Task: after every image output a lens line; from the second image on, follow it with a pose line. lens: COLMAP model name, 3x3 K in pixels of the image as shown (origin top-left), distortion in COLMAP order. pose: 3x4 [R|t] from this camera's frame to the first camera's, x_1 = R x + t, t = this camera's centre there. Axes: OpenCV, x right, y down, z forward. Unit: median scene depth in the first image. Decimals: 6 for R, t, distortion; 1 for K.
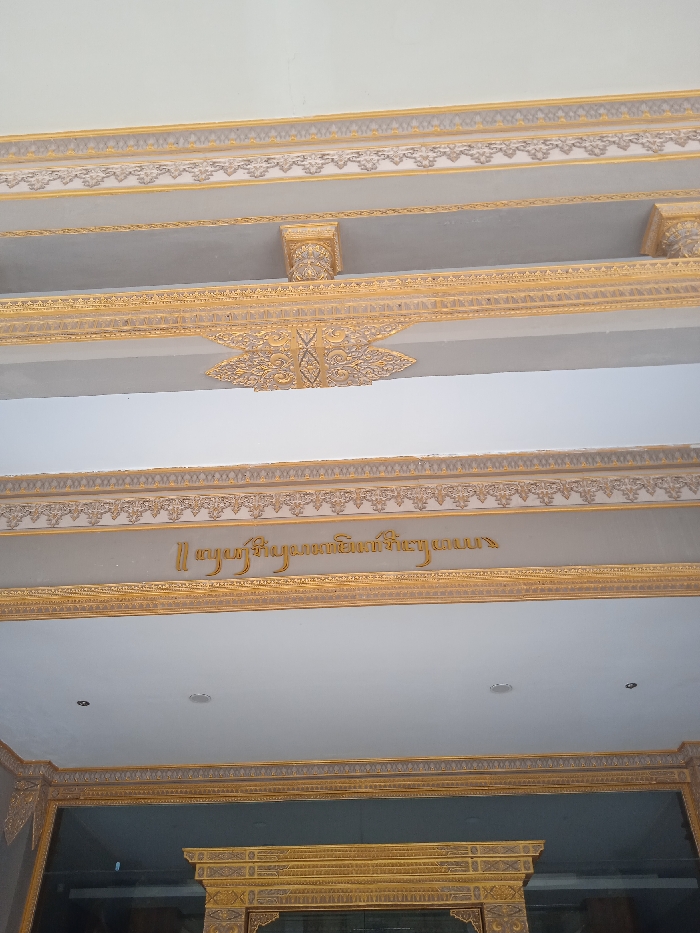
lens RADIAL K [[775.2, 0, 345.3], [0, 775.2, 466.4], [0, 0, 1]] dist [0.040985, -0.062383]
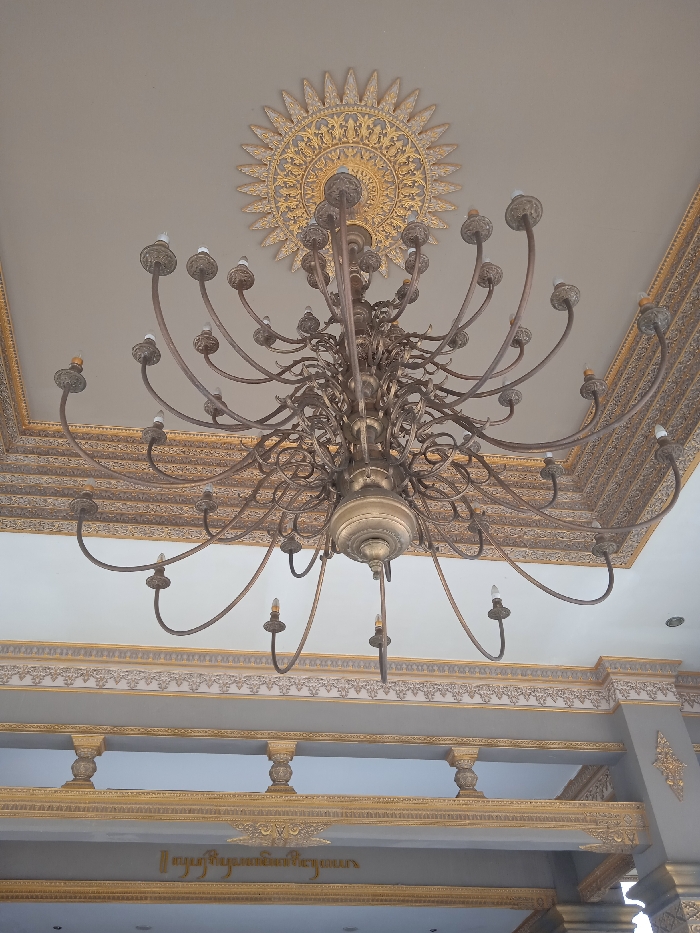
lens RADIAL K [[778.3, 0, 347.3], [0, 778.3, 467.3], [0, 0, 1]] dist [0.007533, -0.002716]
pose [[0.979730, 0.124150, 0.157212, -0.193613], [-0.109423, 0.989040, -0.099131, -0.565292], [-0.167796, 0.079919, 0.982577, -0.695038]]
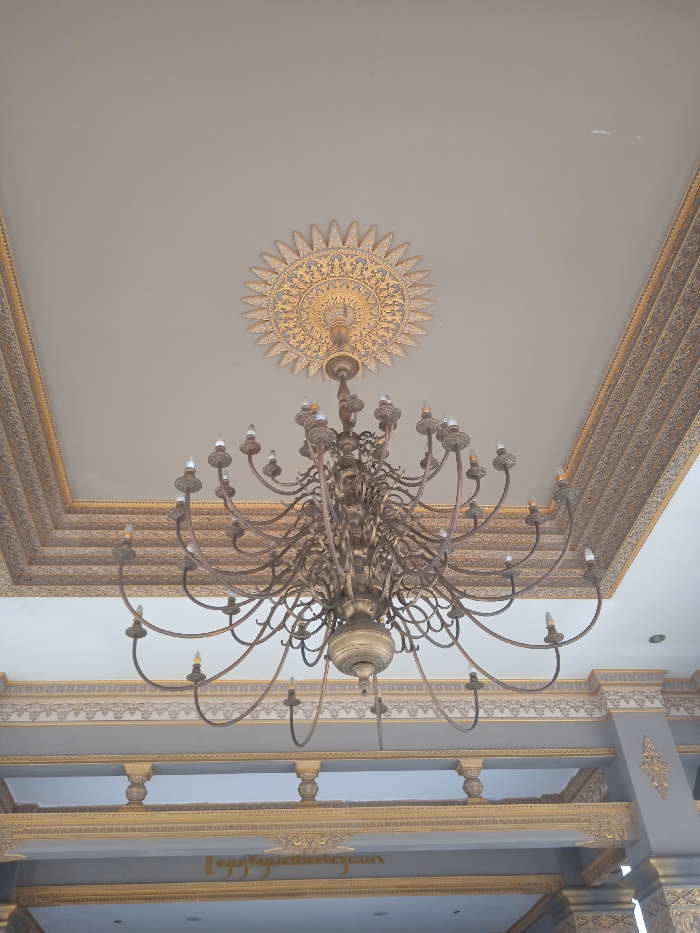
lens RADIAL K [[781.0, 0, 348.2], [0, 781.0, 463.4], [0, 0, 1]] dist [0.006000, -0.012339]
pose [[0.988081, 0.071584, 0.136277, -0.205744], [-0.063229, 0.995901, -0.064683, -0.704545], [-0.140348, 0.055295, 0.988557, -0.868879]]
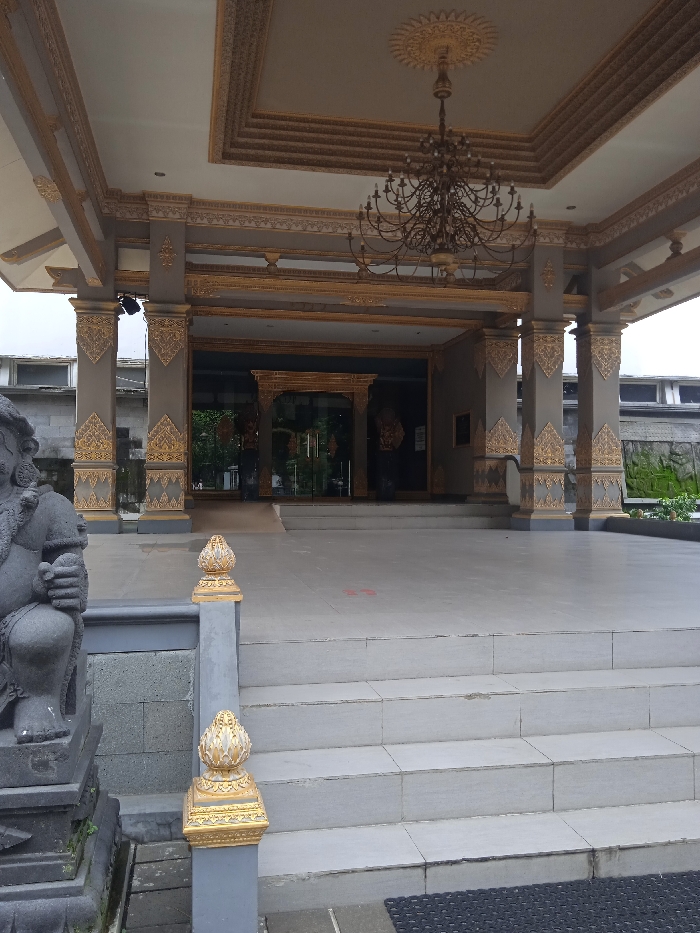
lens RADIAL K [[773.5, 0, 342.9], [0, 773.5, 467.2], [0, 0, 1]] dist [0.028502, -0.024666]
pose [[0.968759, 0.018363, 0.247323, -0.777926], [-0.166843, 0.786101, 0.595154, -1.265888], [-0.183492, -0.617825, 0.764606, -1.869675]]
